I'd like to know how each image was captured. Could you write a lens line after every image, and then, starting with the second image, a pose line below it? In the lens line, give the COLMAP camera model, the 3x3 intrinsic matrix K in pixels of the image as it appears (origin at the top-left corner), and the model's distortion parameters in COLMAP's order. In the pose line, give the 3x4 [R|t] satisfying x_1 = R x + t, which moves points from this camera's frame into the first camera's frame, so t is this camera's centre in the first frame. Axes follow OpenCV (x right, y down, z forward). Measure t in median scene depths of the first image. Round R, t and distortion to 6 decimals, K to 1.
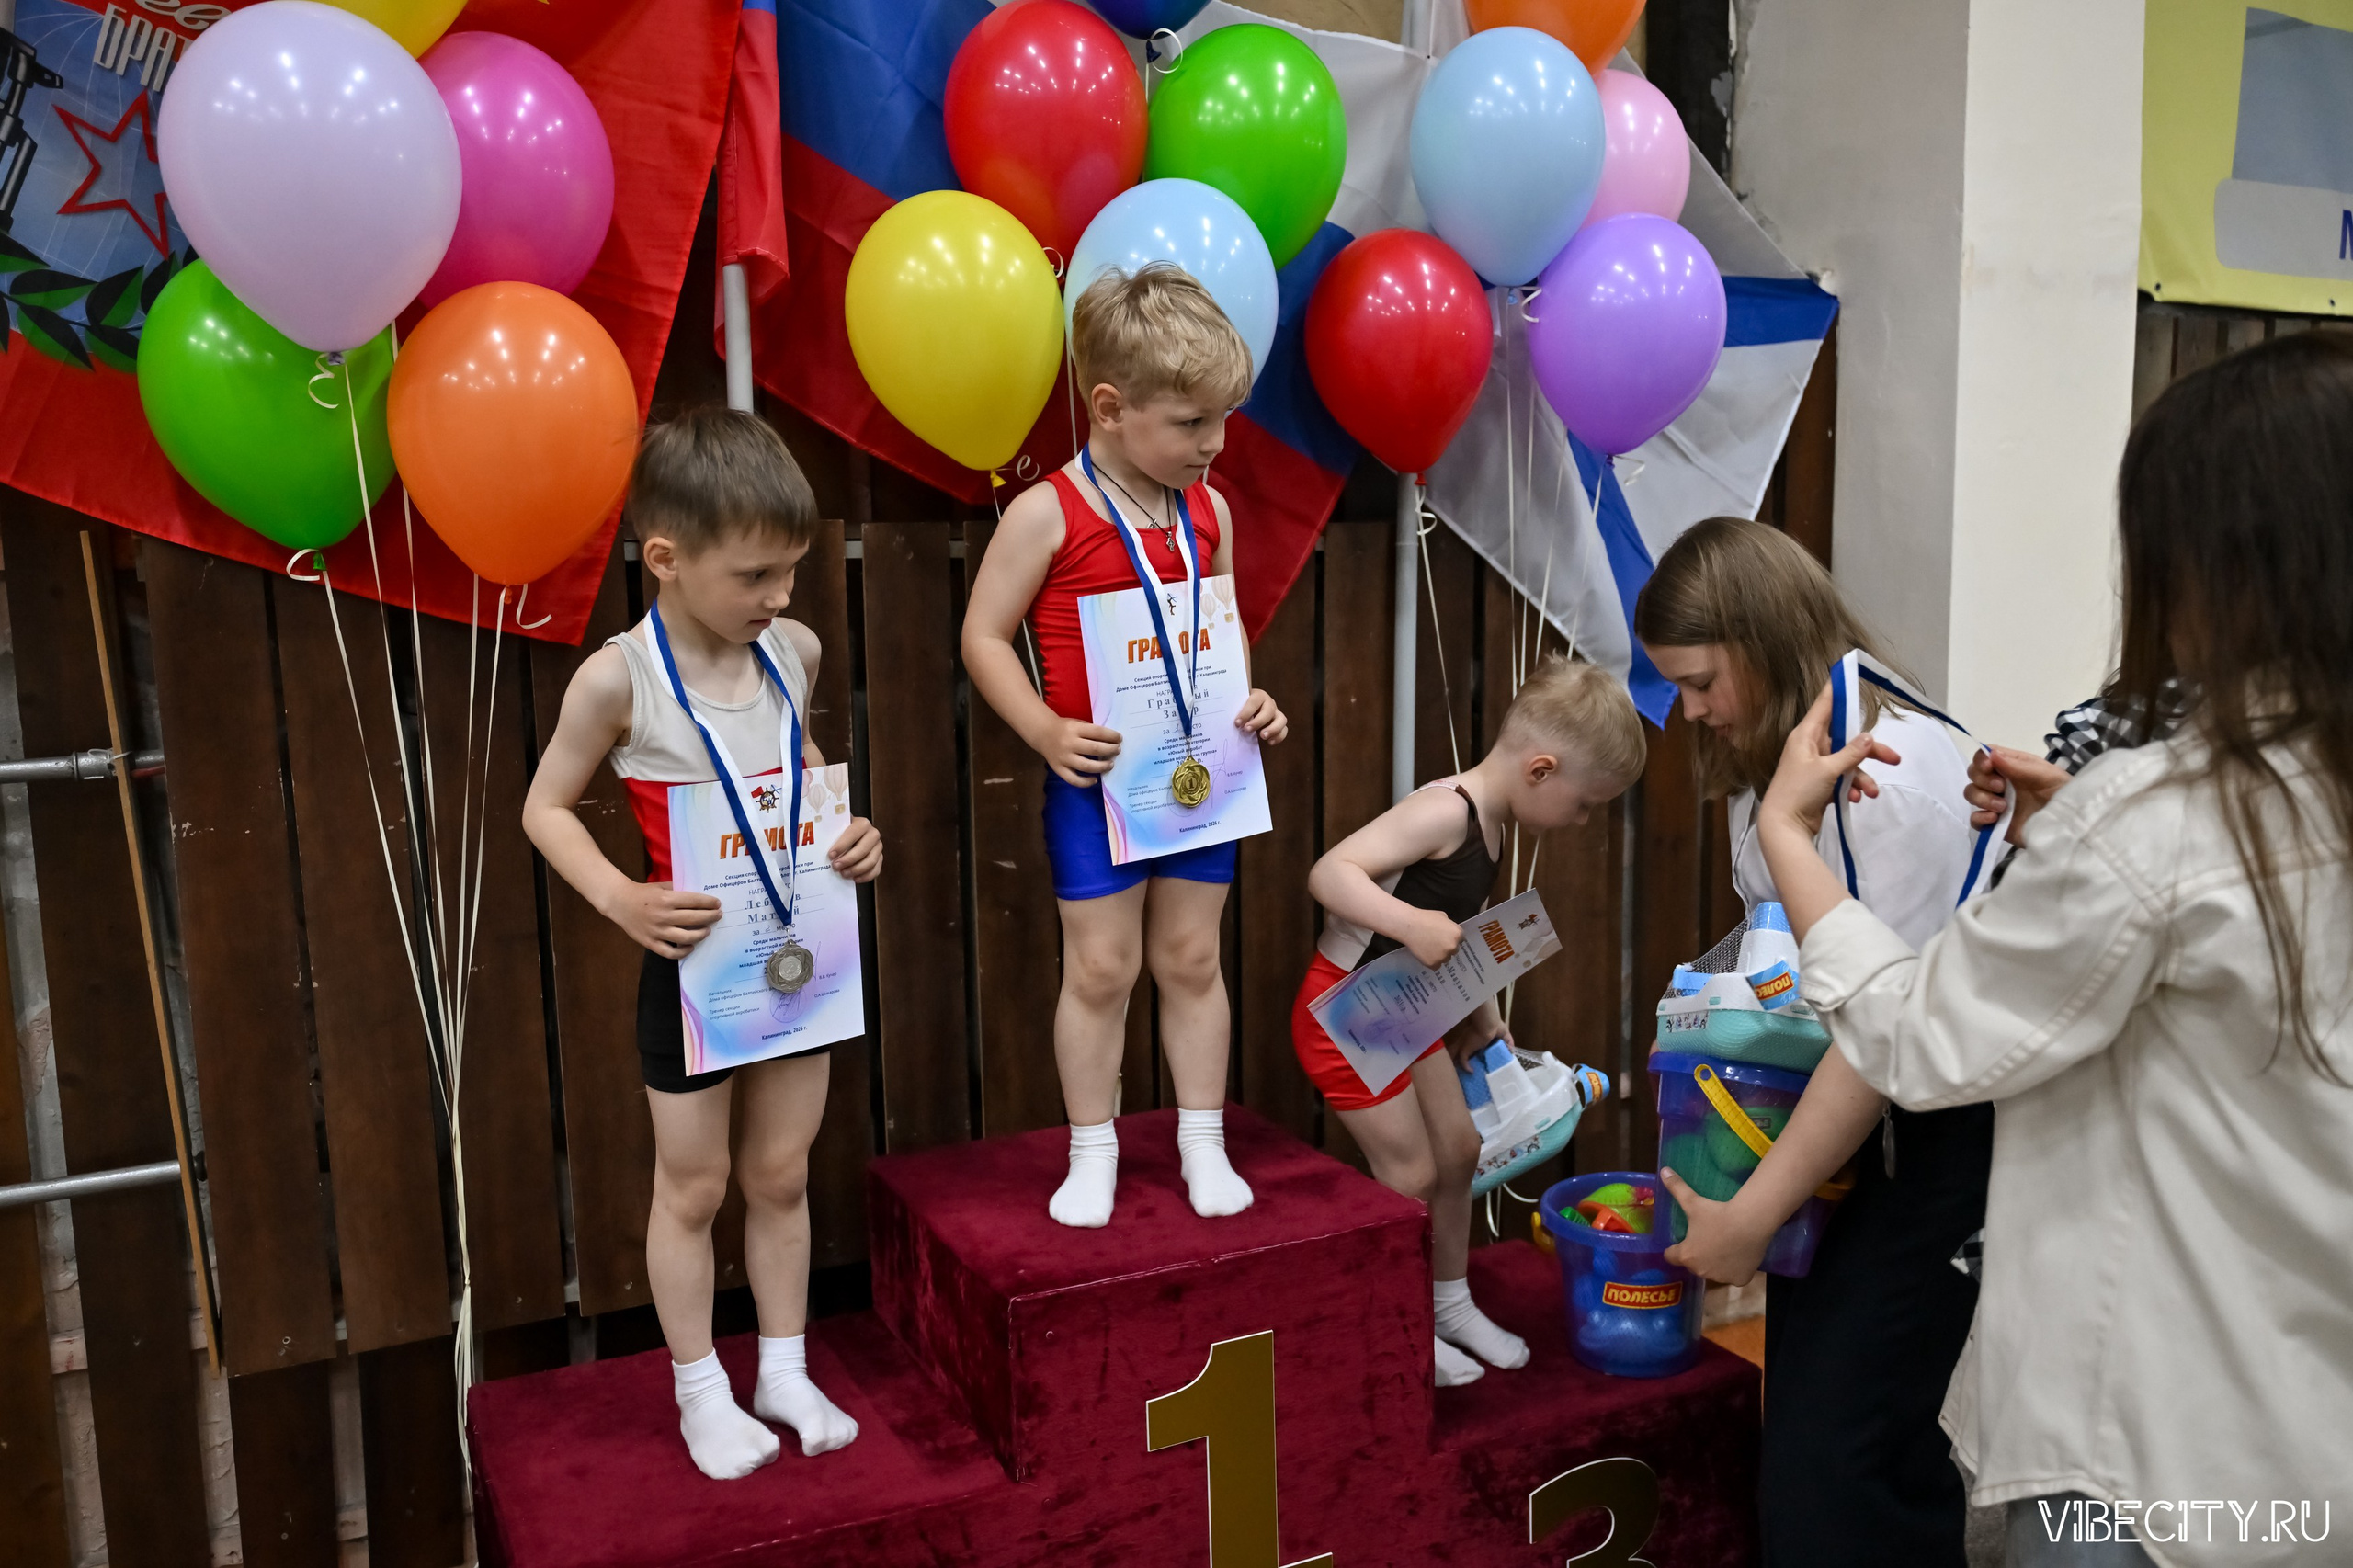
lens RADIAL K [[1872.4, 0, 1168.5], [0, 1872.4, 788.6], [0, 0, 1]] dist [0.003727, -0.012363]
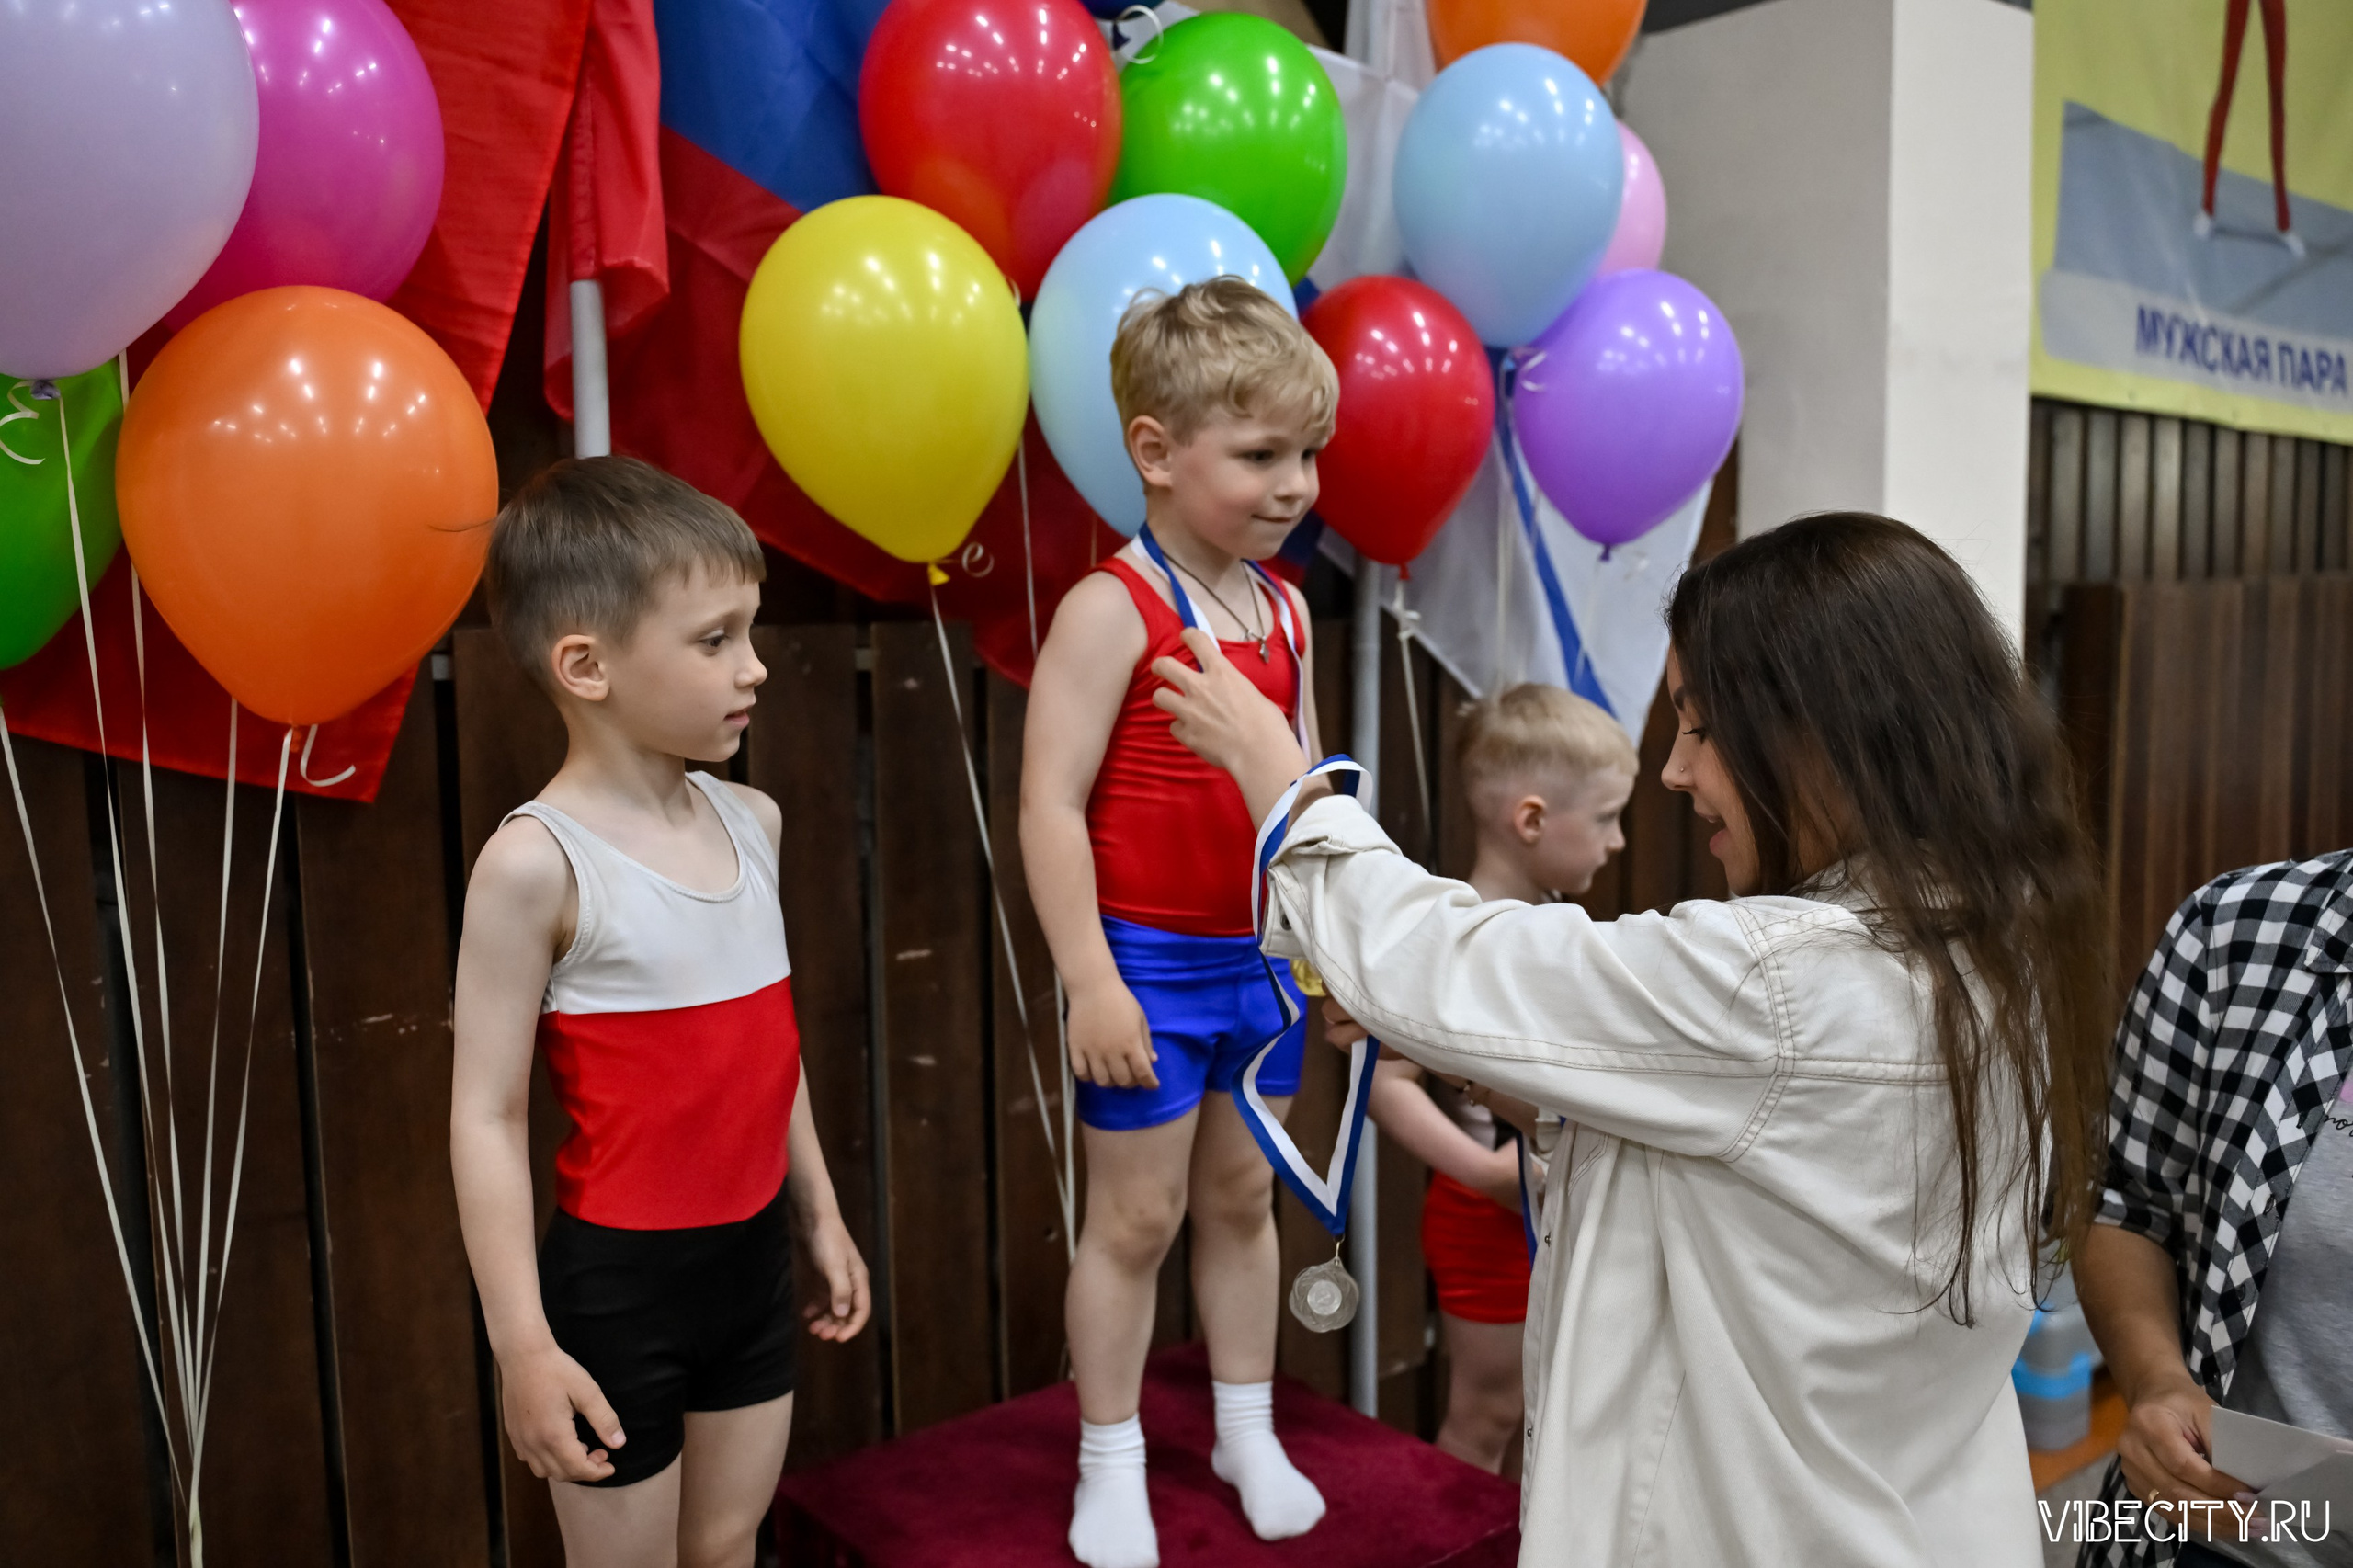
lens RADIAL K [[1872.4, 0, 1173.9], [0, 1872.4, 782.3], [0, 0, 1]] dist [0.003727, -0.012363]
pose [[0.975237, -0.017014, 0.220506, -0.175097], [0.025617, 0.999016, -0.036212, -0.050118], [-0.219673, 0.040964, 0.974713, 0.240546]]
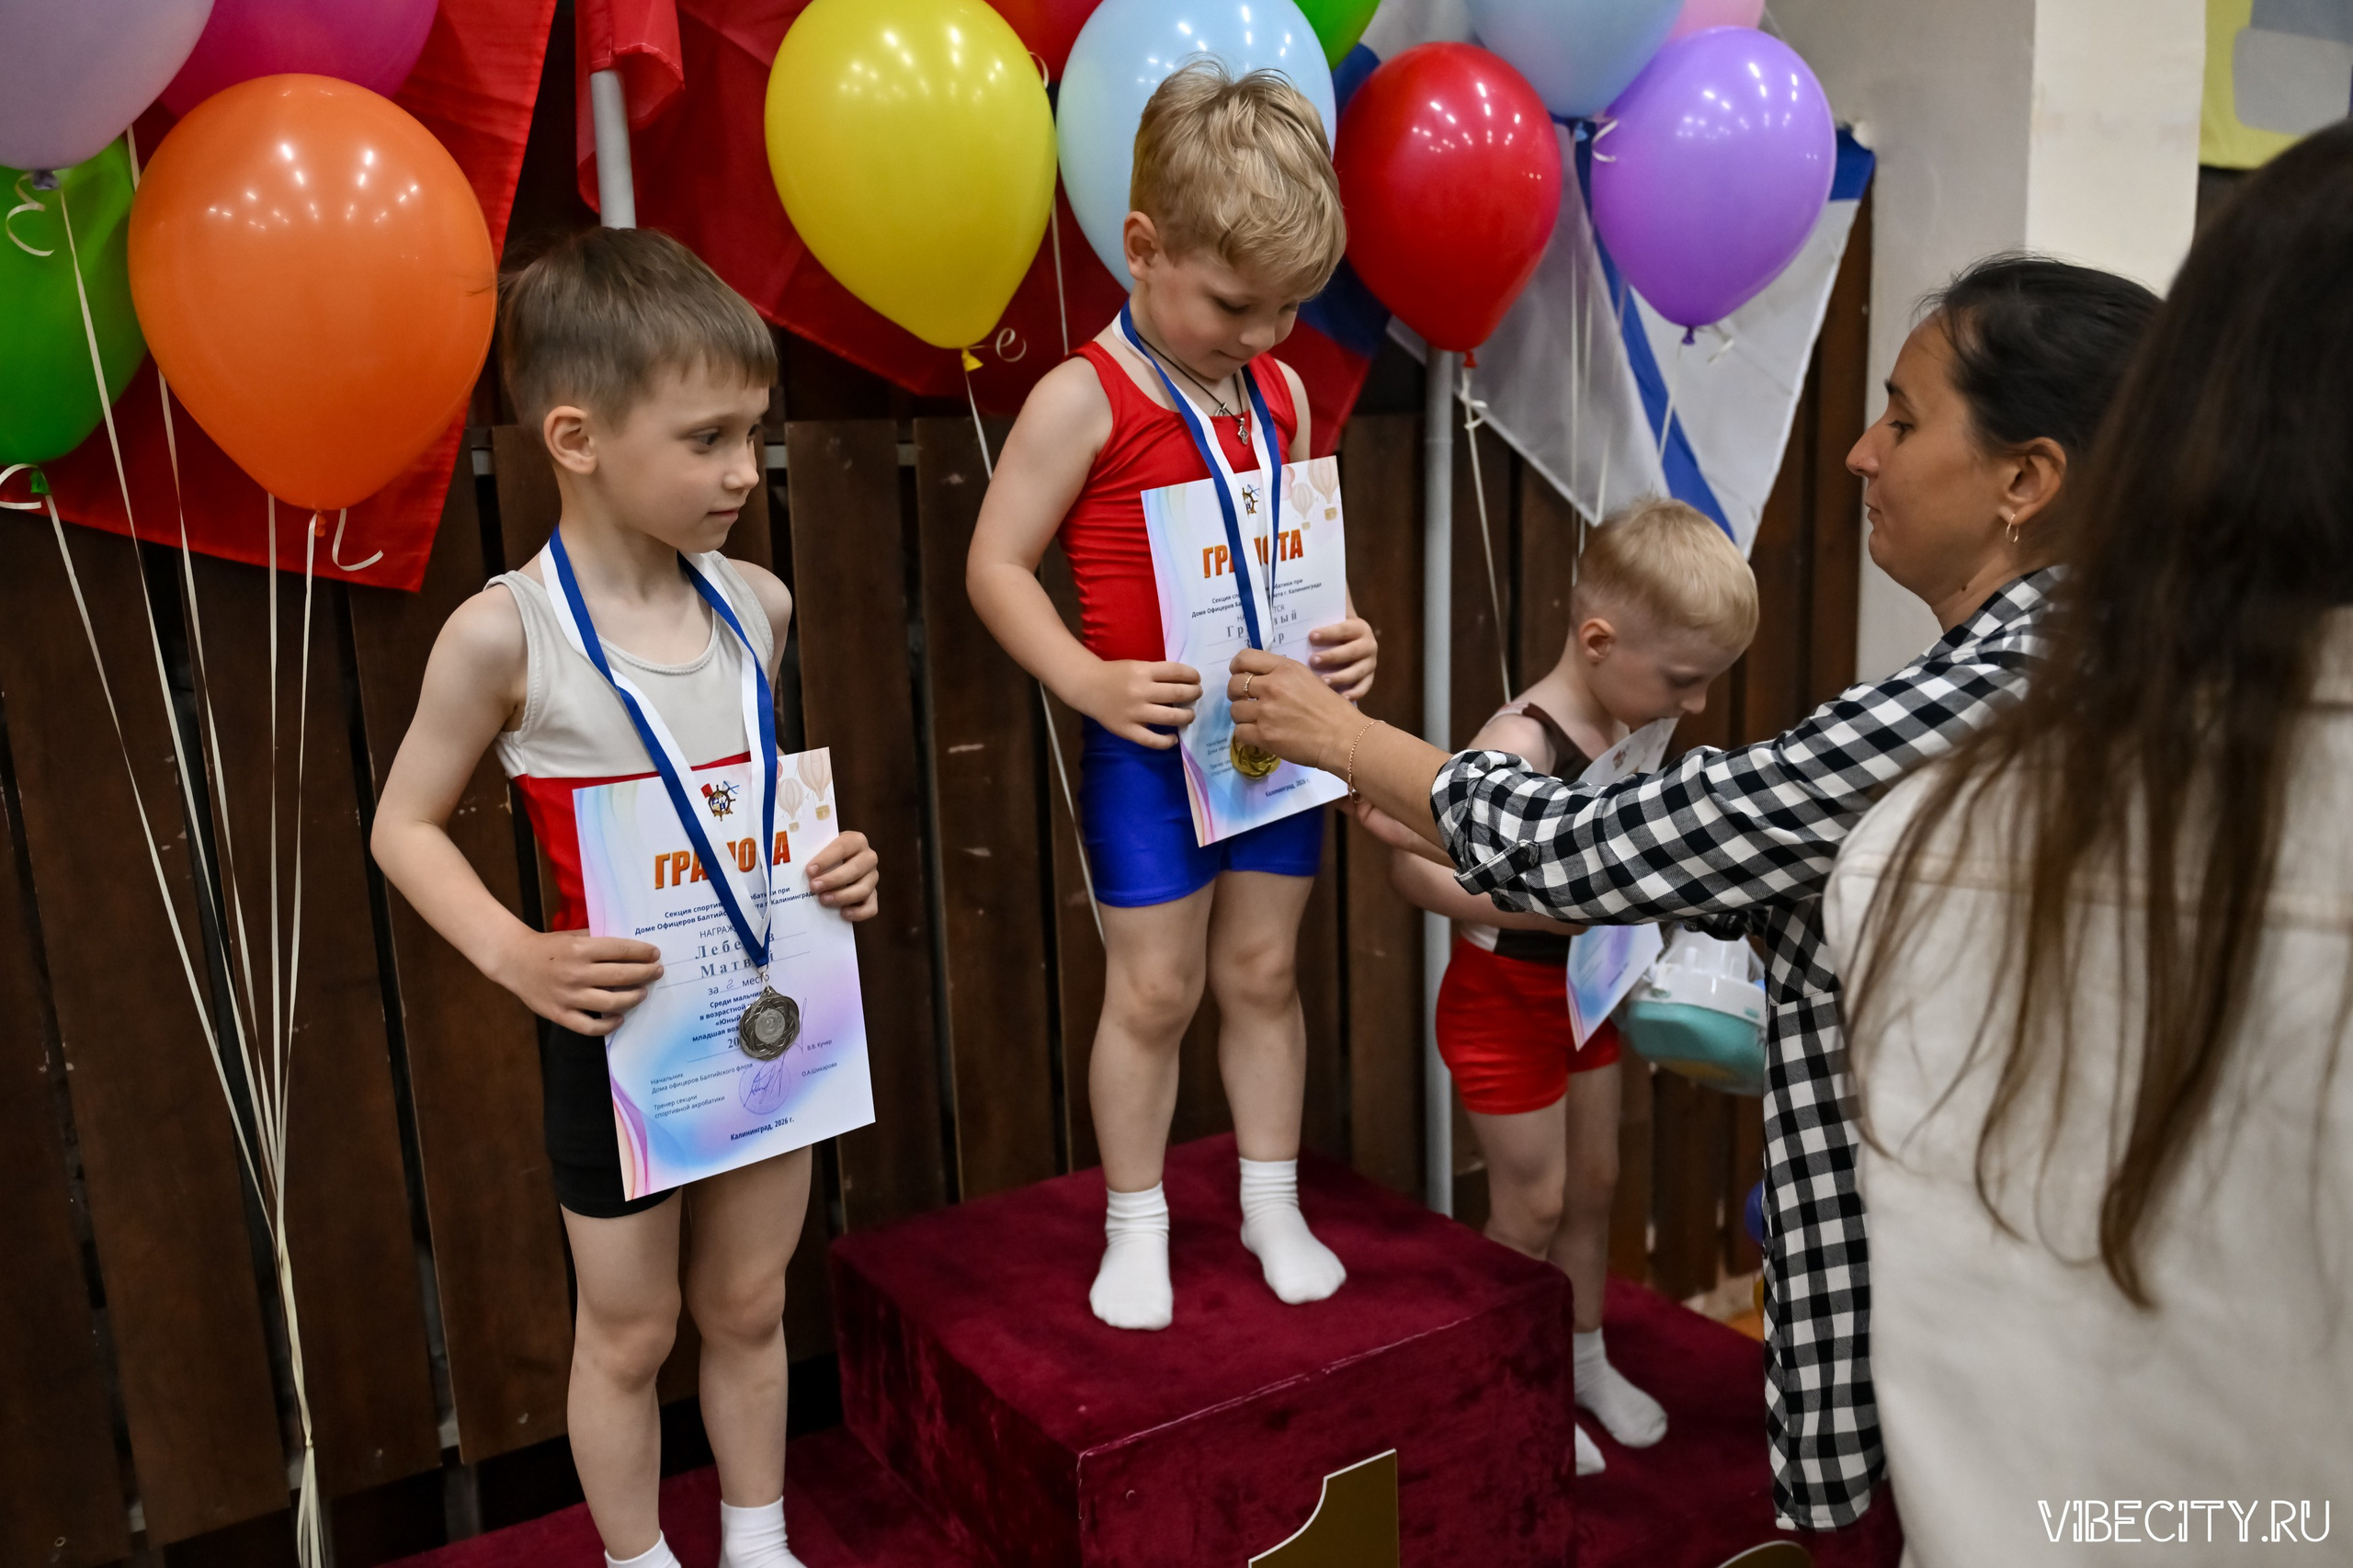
lens RADIAL K [[1872.4, 0, 1186.4], [0, 1872.4, 804.0], [0, 0, 1]] dist [0.003727, -0.012363]
pose [[0.993054, -0.037263, 0.111606, -0.098471], [0.031500, 0.998100, 0.052963, -0.021952], [-0.113367, -0.049079, 0.992340, 0.225201]]
